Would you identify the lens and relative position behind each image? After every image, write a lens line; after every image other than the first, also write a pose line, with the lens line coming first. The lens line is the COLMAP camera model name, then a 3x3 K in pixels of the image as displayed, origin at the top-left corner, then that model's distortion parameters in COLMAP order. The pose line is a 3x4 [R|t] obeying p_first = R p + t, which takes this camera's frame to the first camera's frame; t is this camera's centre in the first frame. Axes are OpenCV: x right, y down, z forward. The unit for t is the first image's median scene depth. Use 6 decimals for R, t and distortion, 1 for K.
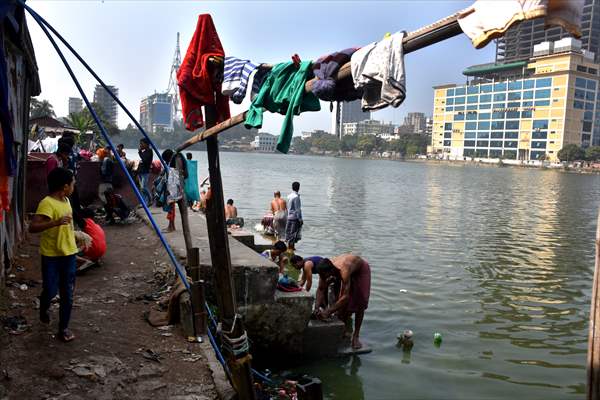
lens RADIAL K [[471.1, 0, 298.0], [0, 471.1, 201.9], [0, 0, 1]] dist [-0.150100, 0.113433]
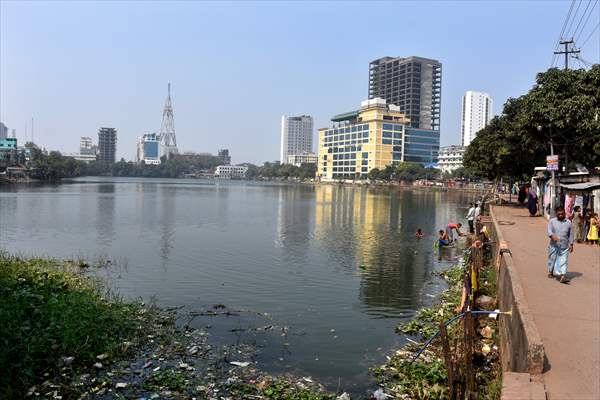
lens RADIAL K [[471.1, 0, 298.0], [0, 471.1, 201.9], [0, 0, 1]] dist [-0.150100, 0.113433]
pose [[0.998015, -0.008223, -0.062438, 0.387573], [0.004393, 0.998114, -0.061233, 0.066956], [0.062823, 0.060837, 0.996169, -0.483148]]
